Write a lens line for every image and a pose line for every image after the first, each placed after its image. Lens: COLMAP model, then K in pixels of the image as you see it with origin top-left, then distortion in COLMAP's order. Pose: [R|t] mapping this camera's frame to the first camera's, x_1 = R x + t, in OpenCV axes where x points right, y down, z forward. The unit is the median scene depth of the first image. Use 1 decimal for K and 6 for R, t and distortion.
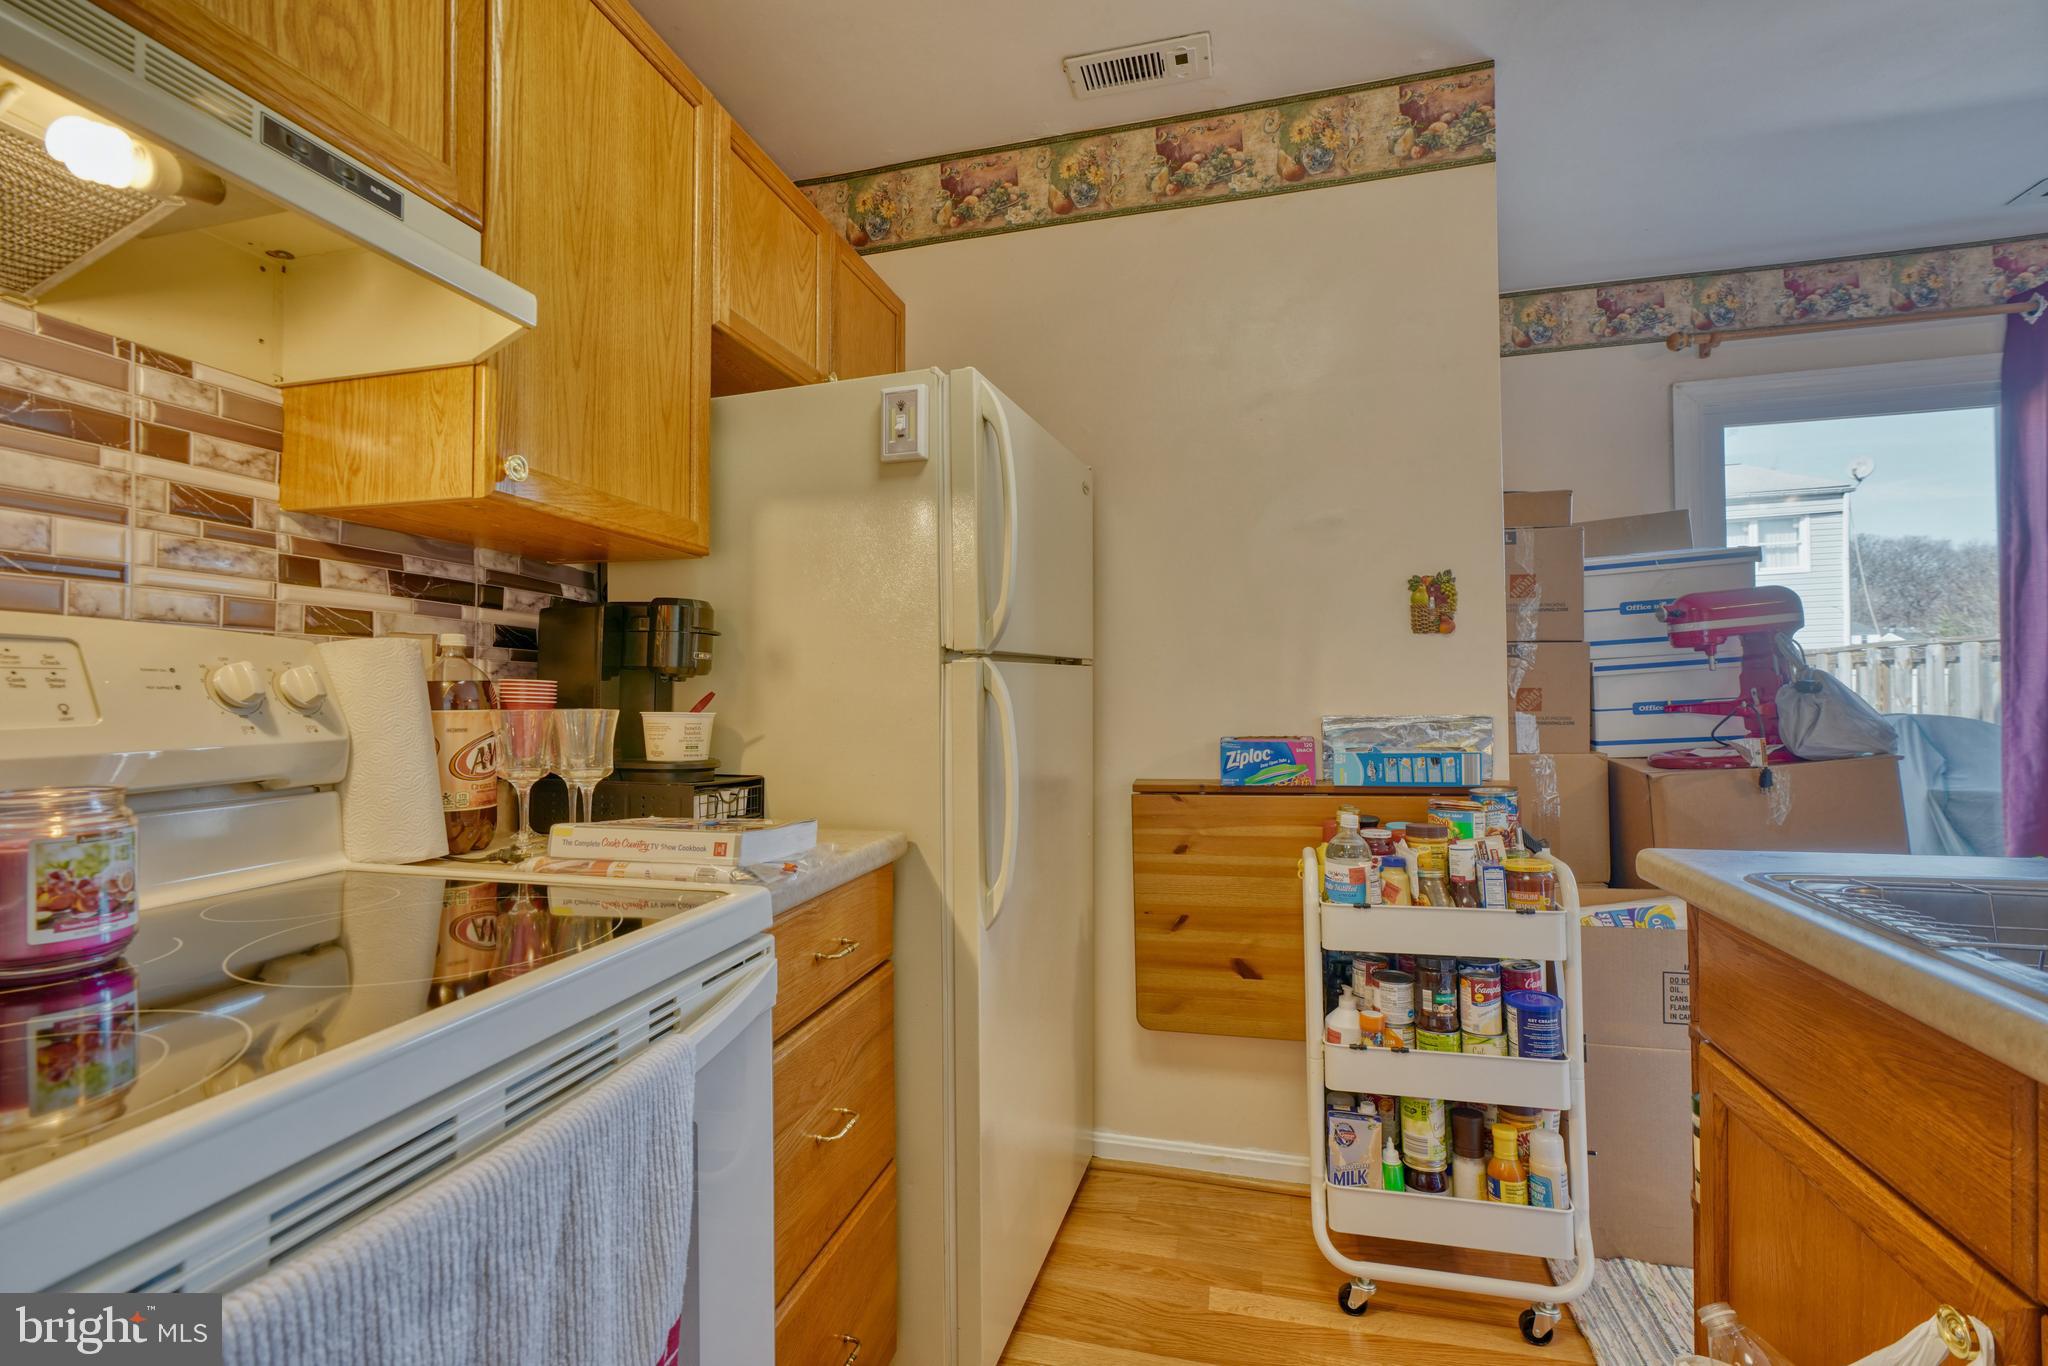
lens RADIAL K [[911.8, 0, 1012.6], [0, 911.8, 683.8], [0, 0, 1]] dist [-0.016036, 0.006480]
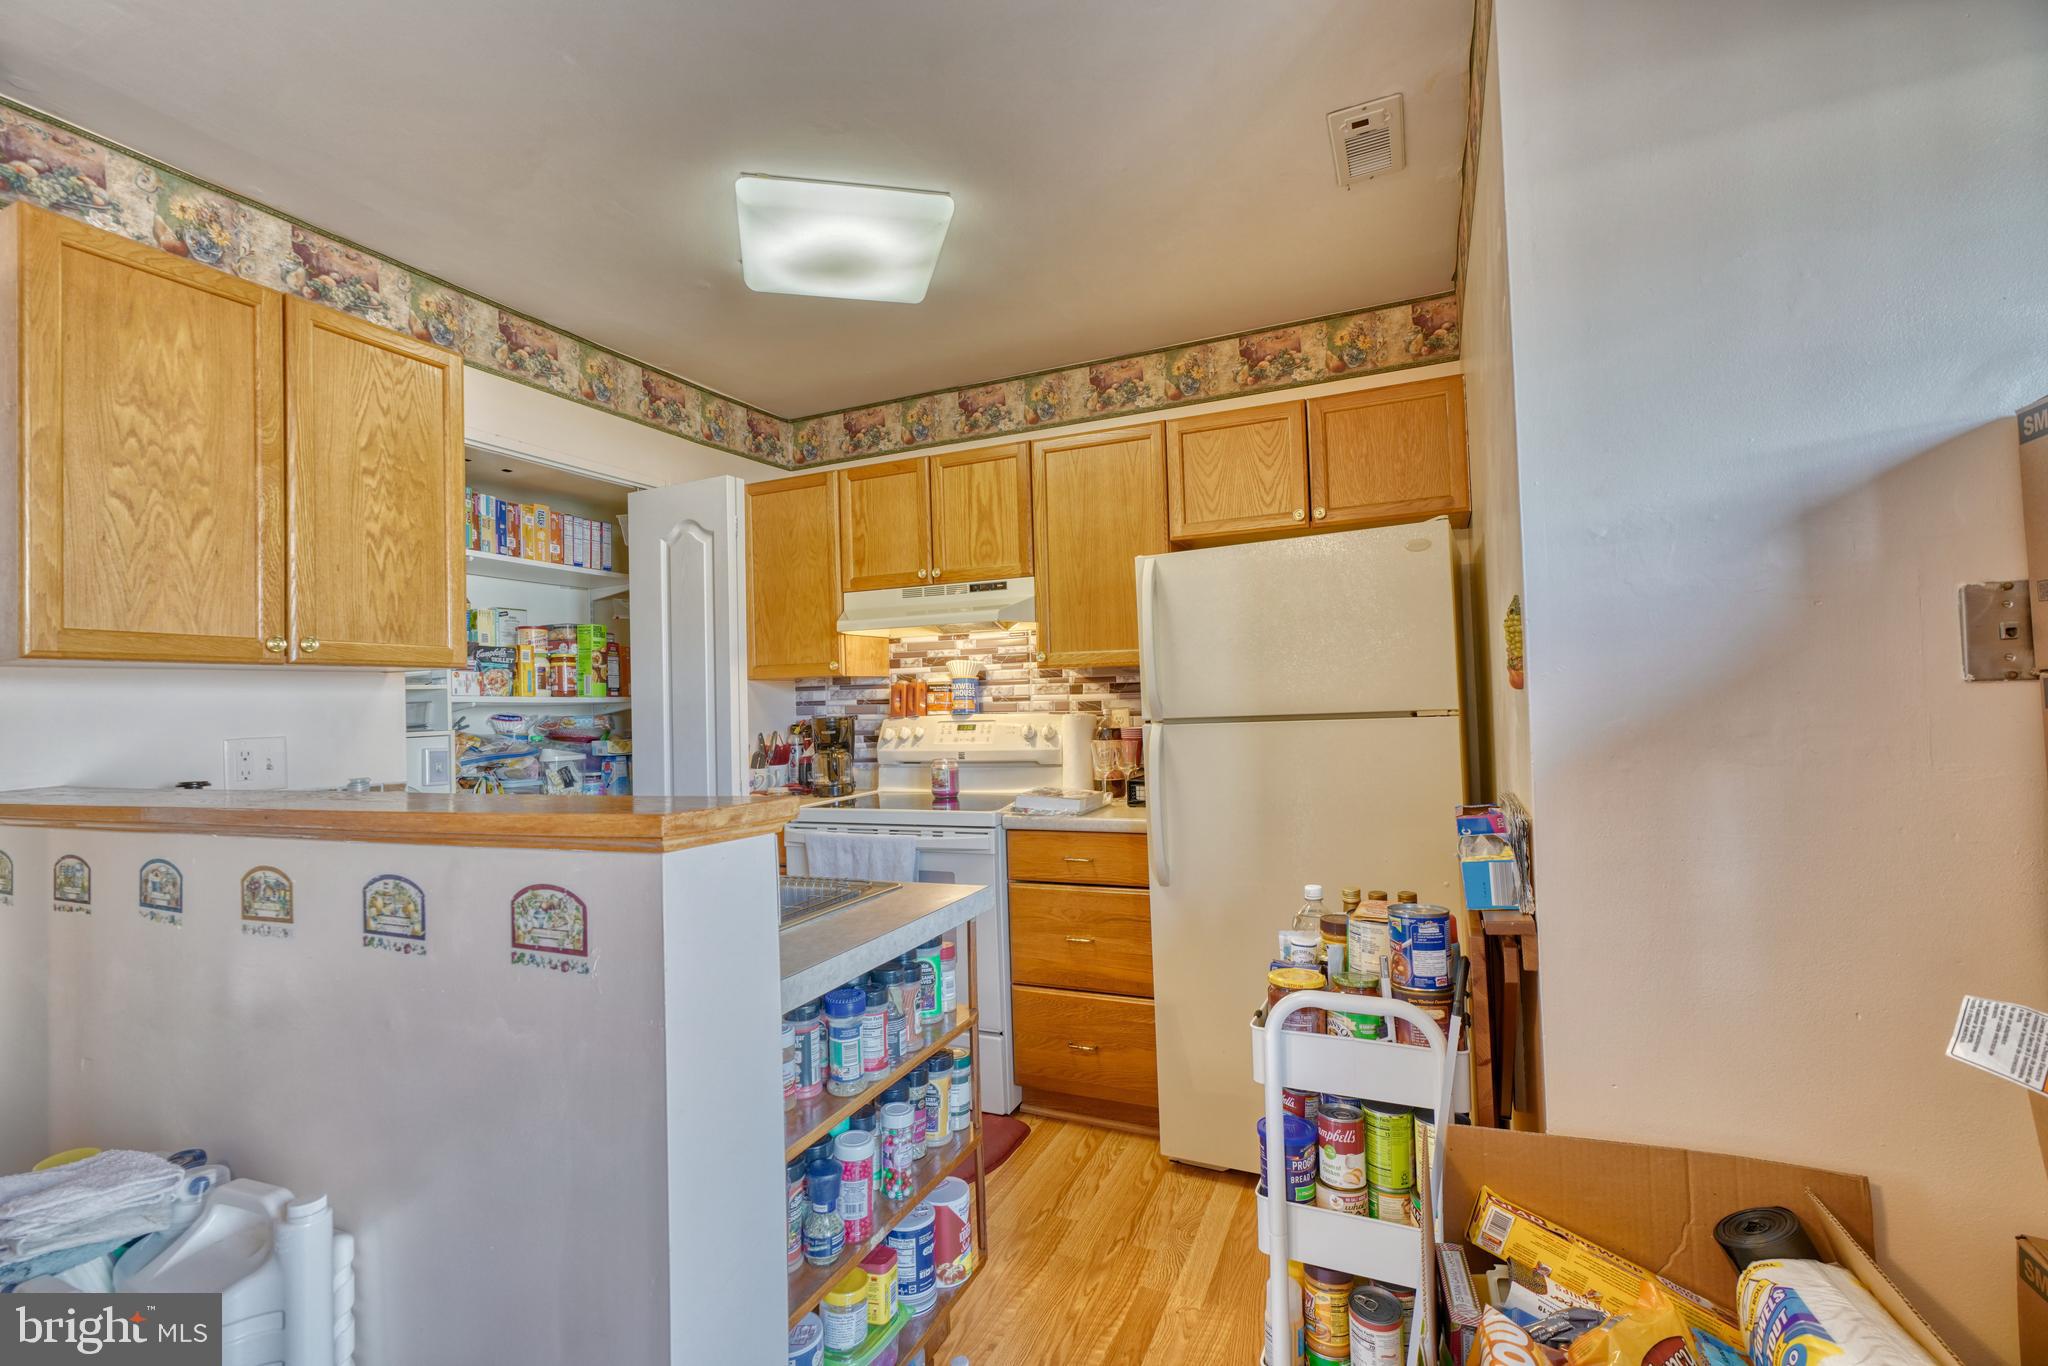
lens RADIAL K [[911.8, 0, 1012.6], [0, 911.8, 683.8], [0, 0, 1]] dist [-0.016036, 0.006480]
pose [[-0.157292, -0.006550, -0.987530, 1.204637], [0.037226, 0.999228, -0.012557, -0.065316], [0.986850, -0.038737, -0.156927, 0.724005]]
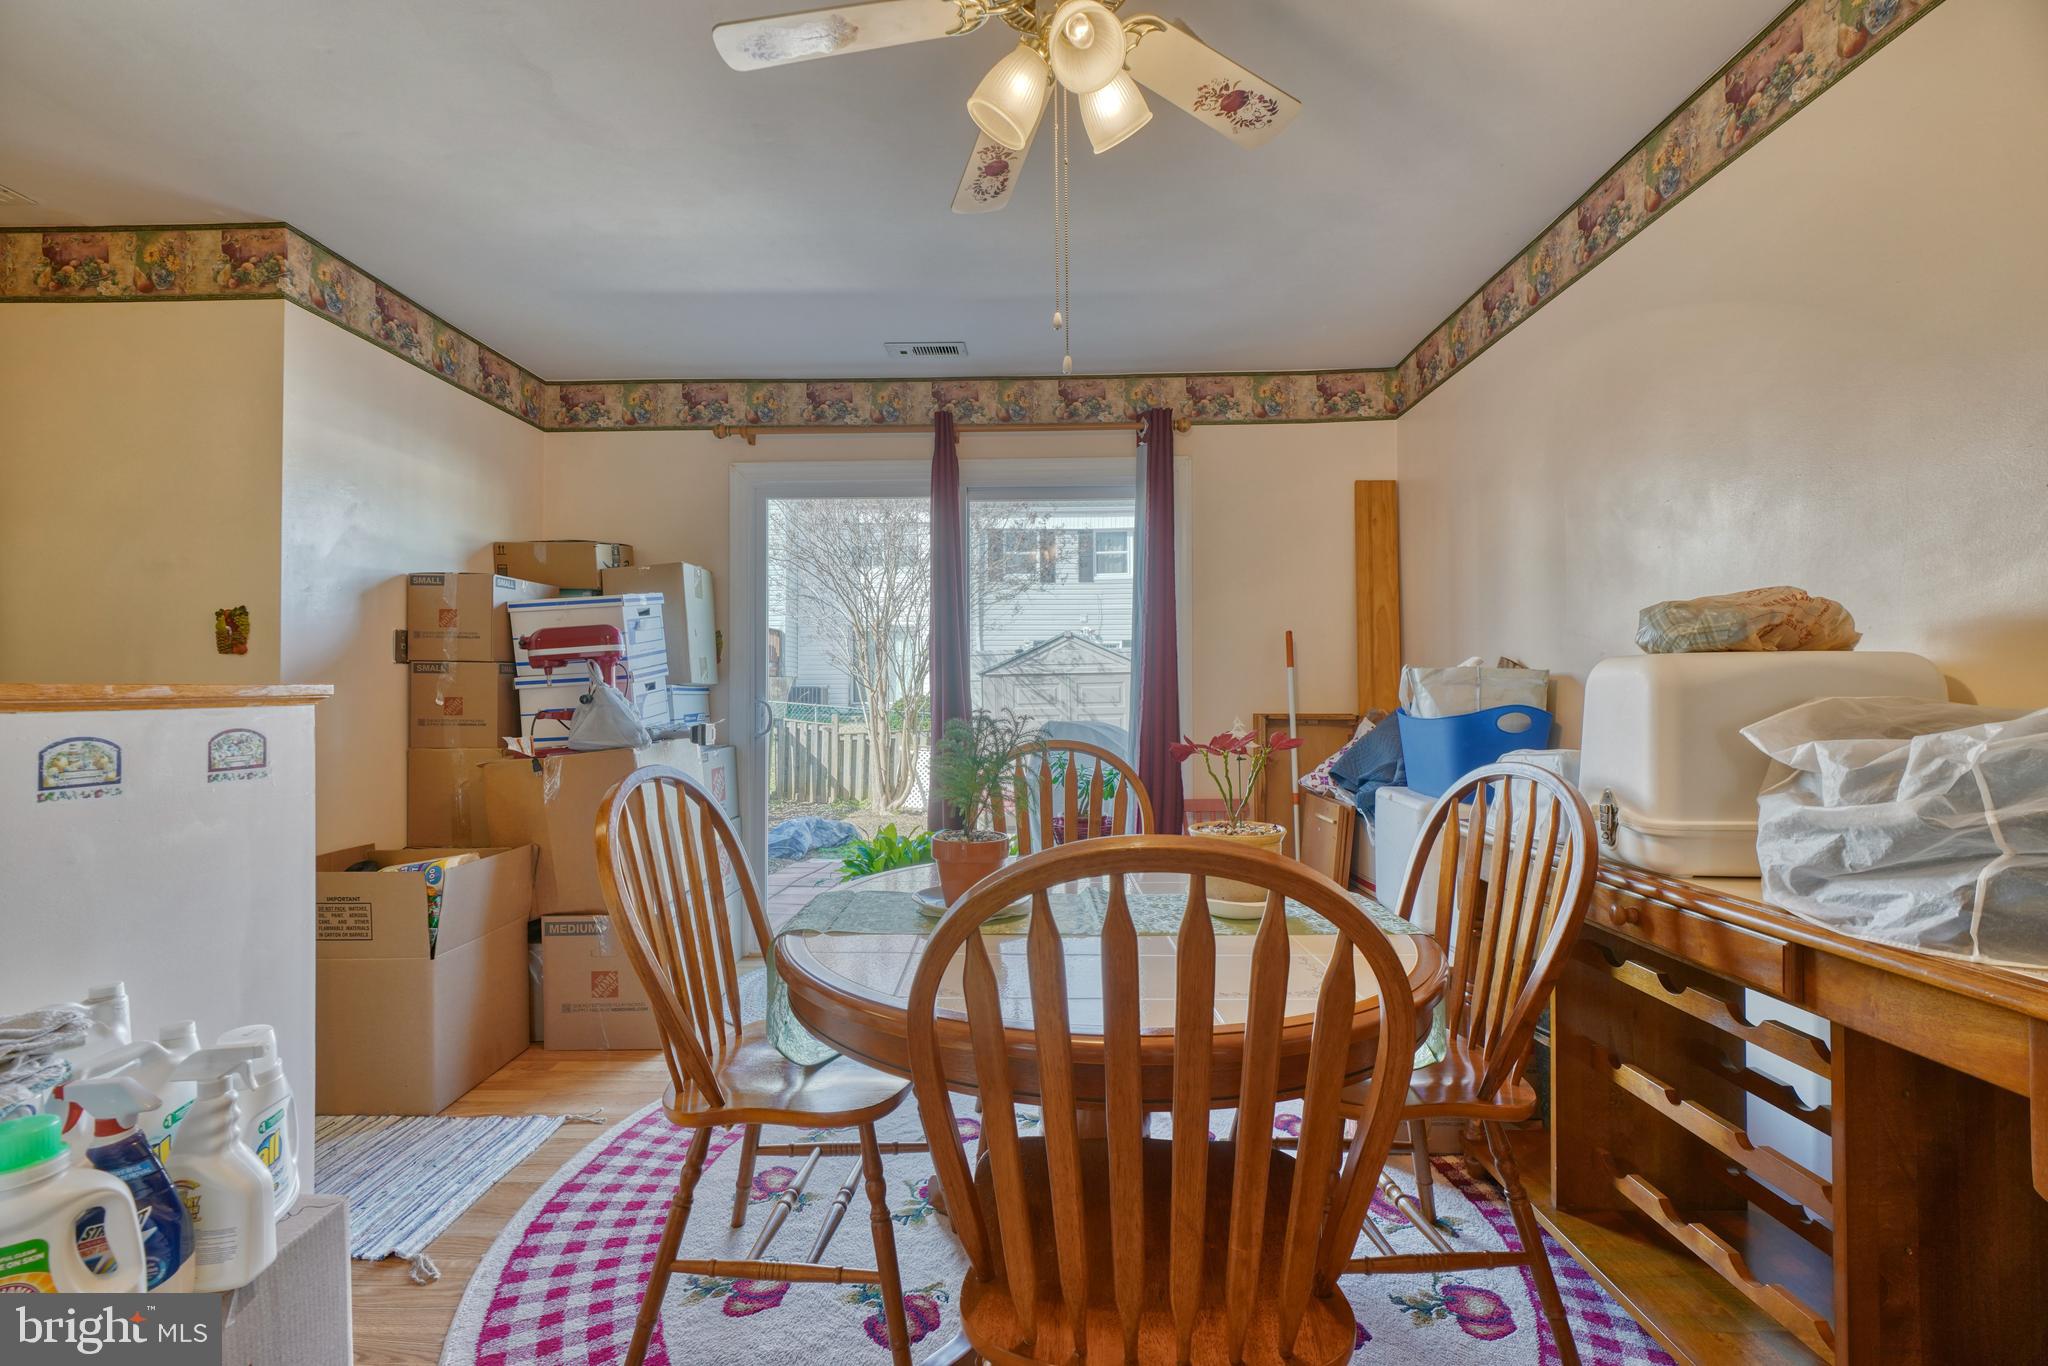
lens RADIAL K [[904.5, 0, 1010.1], [0, 904.5, 683.8], [0, 0, 1]] dist [-0.011534, 0.003709]
pose [[0.970716, 0.016024, 0.239693, 1.231295], [-0.013703, 0.999842, -0.011350, -0.014101], [-0.239837, 0.007733, 0.970782, -0.512214]]
